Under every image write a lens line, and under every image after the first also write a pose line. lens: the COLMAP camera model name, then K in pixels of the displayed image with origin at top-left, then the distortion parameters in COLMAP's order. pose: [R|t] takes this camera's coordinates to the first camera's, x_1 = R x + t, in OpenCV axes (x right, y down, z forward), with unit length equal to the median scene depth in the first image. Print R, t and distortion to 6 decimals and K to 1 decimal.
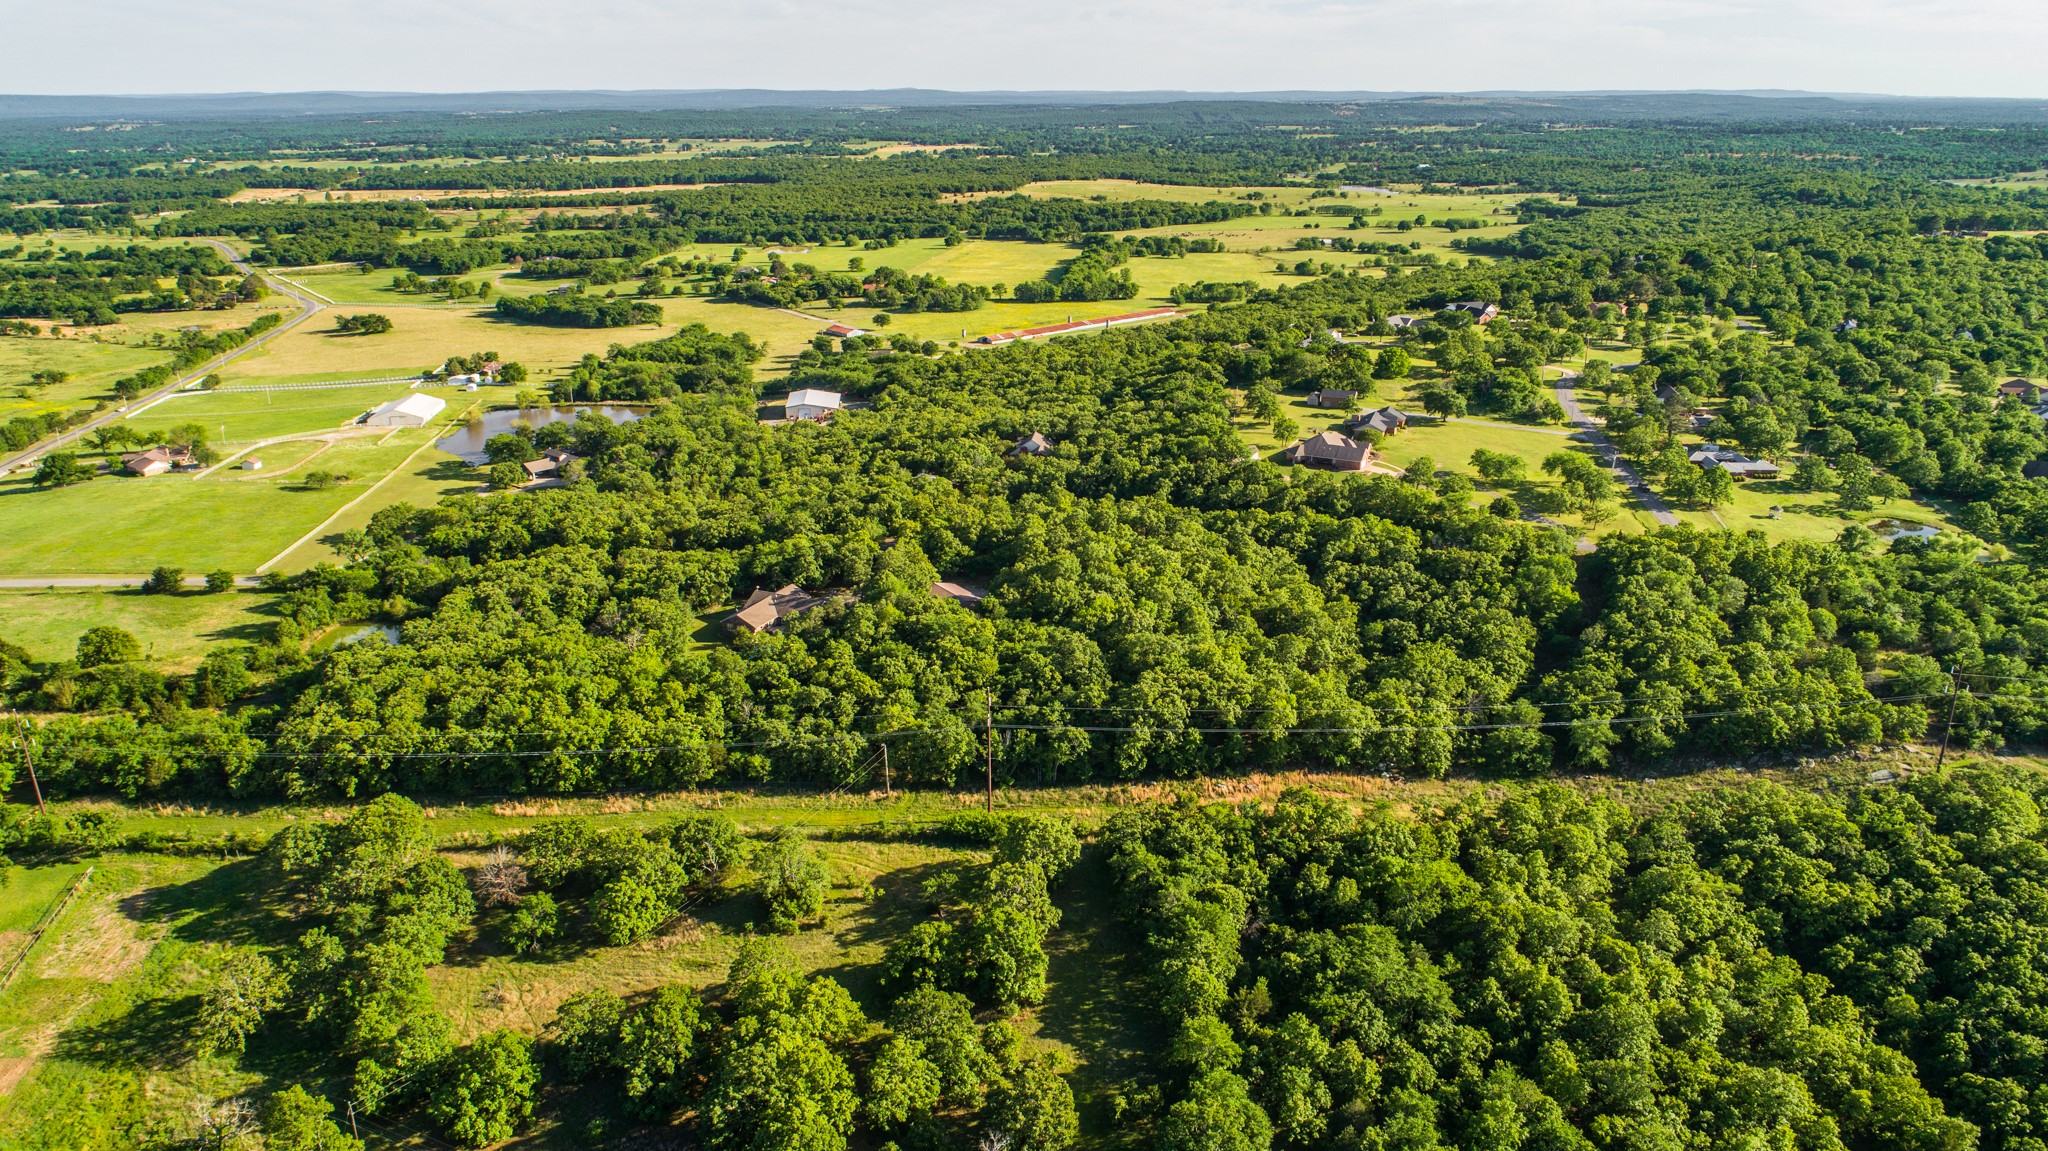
lens RADIAL K [[1392.8, 0, 1019.6], [0, 1392.8, 577.3], [0, 0, 1]] dist [-0.011579, 0.016118]
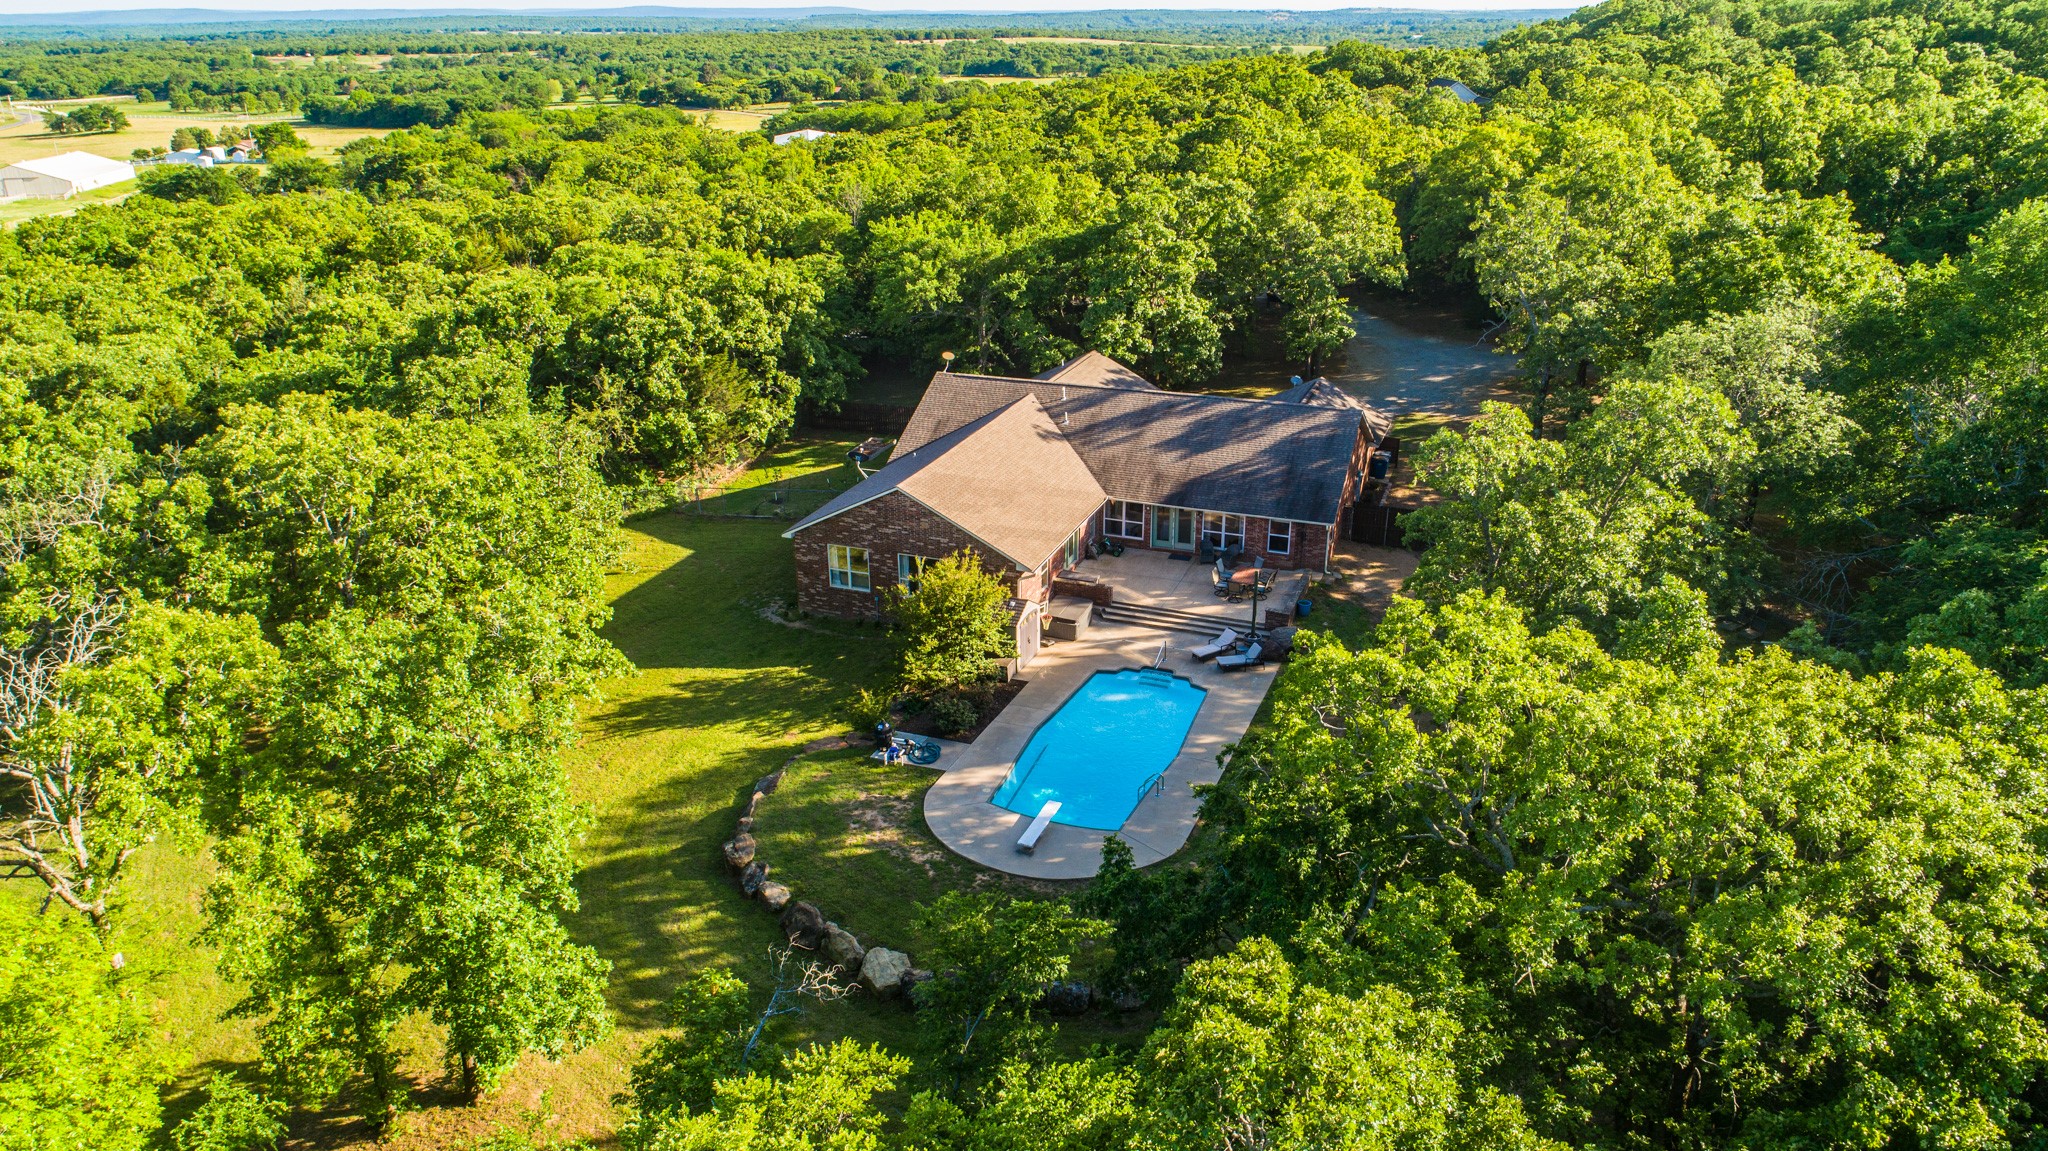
lens RADIAL K [[1392.8, 0, 1030.6], [0, 1392.8, 572.7], [0, 0, 1]] dist [-0.011579, 0.016118]
pose [[0.997635, -0.019503, 0.065902, -0.189123], [0.016652, 0.998914, 0.043525, 0.028584], [-0.066679, -0.042325, 0.996876, 0.801274]]
